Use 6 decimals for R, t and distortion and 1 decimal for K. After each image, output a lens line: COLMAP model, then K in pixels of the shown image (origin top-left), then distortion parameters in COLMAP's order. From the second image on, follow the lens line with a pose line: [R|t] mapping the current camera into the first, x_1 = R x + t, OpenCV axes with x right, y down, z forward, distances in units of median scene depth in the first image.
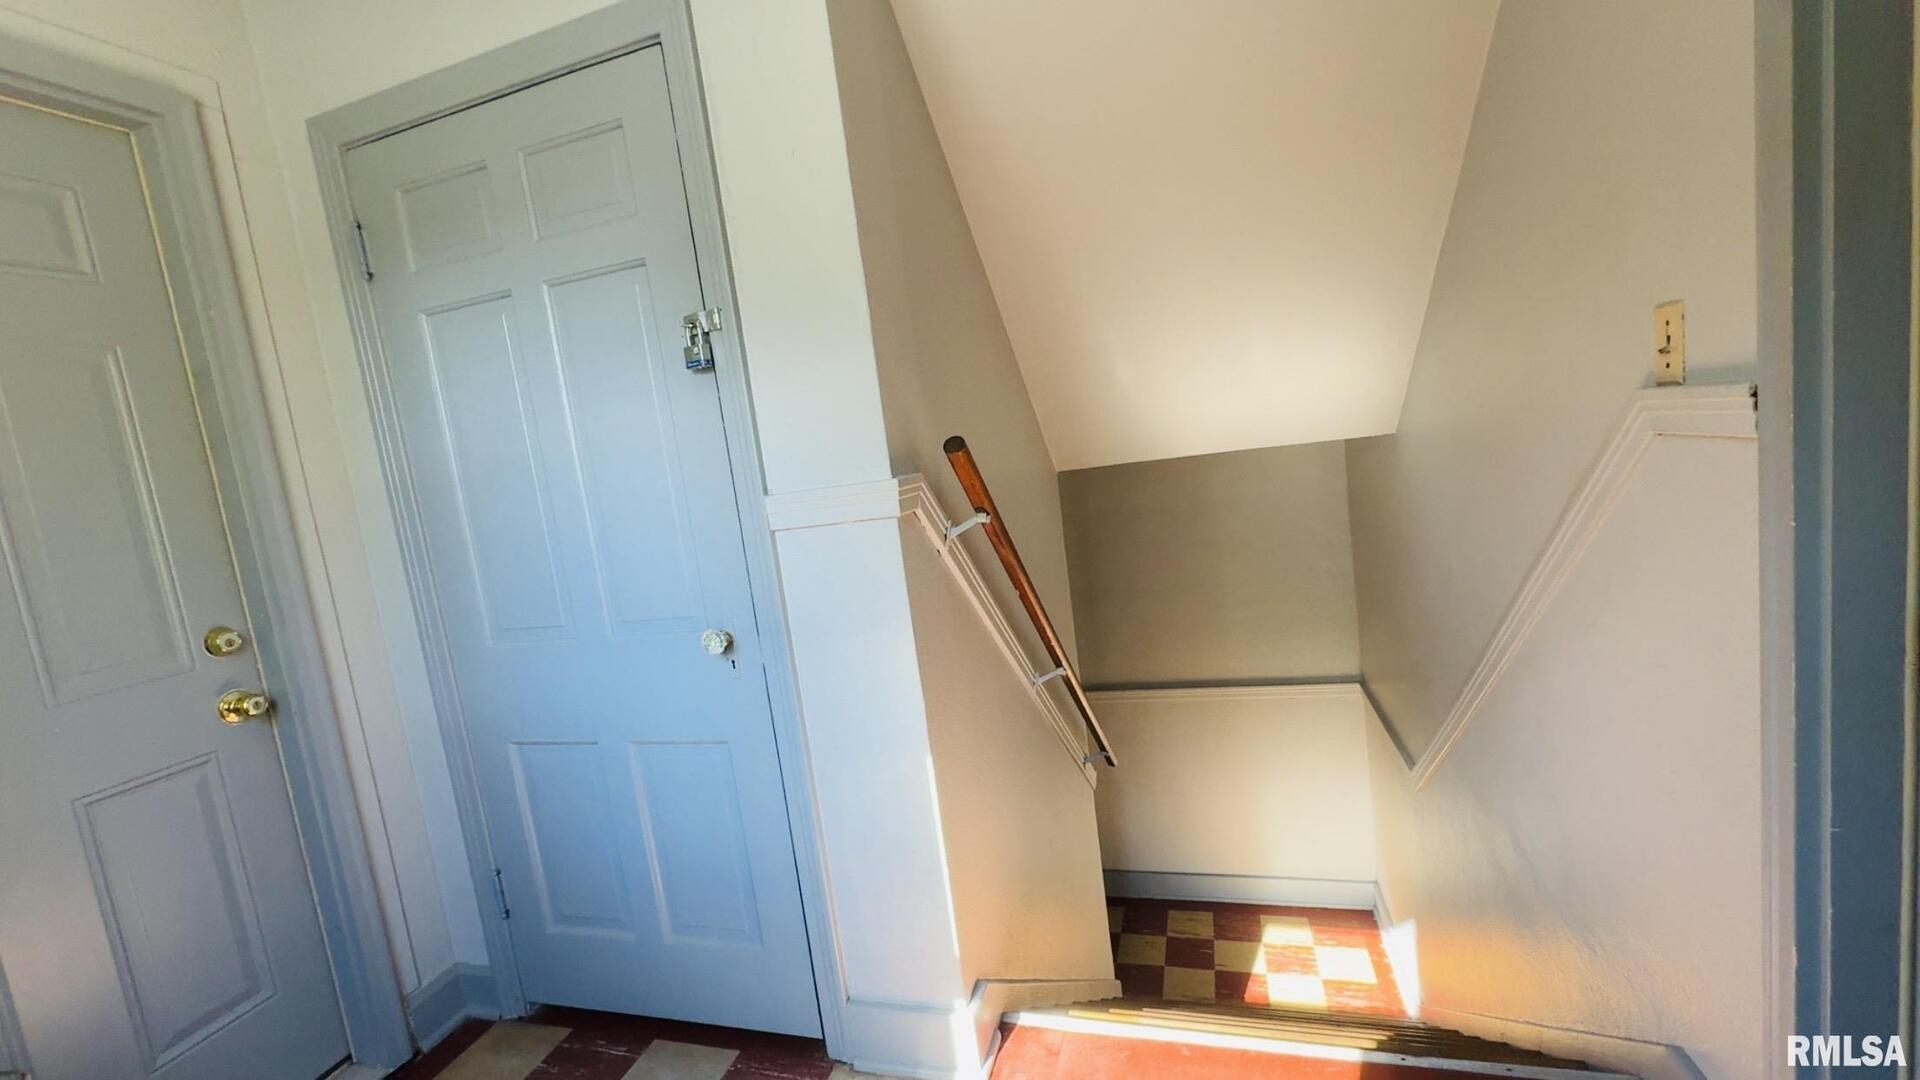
lens RADIAL K [[791.1, 0, 948.7], [0, 791.1, 548.7], [0, 0, 1]] dist [-0.006781, -0.000058]
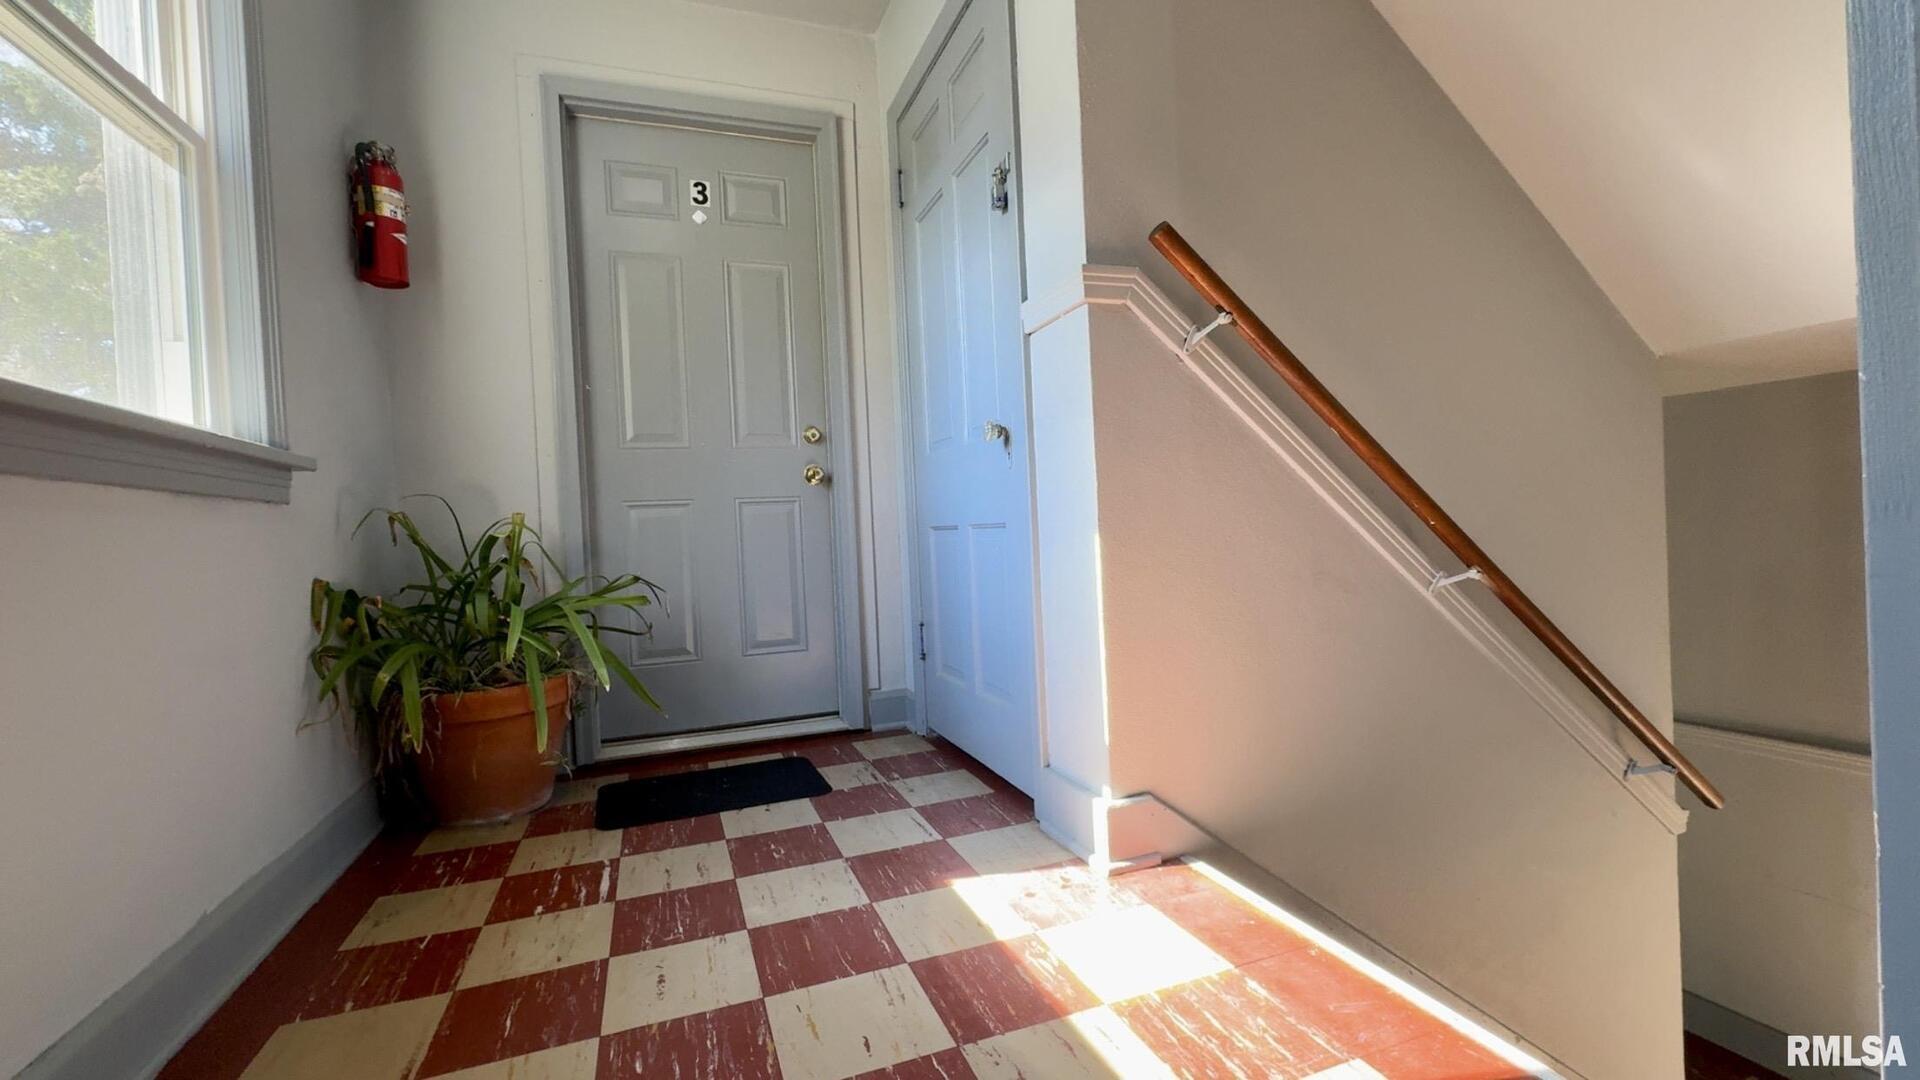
lens RADIAL K [[791.1, 0, 955.1], [0, 791.1, 535.2], [0, 0, 1]] dist [-0.006781, -0.000058]
pose [[0.620989, 0.110719, -0.775960, 0.618293], [-0.131896, 0.990617, 0.035793, 0.231288], [0.772642, 0.080119, 0.629766, 0.180224]]
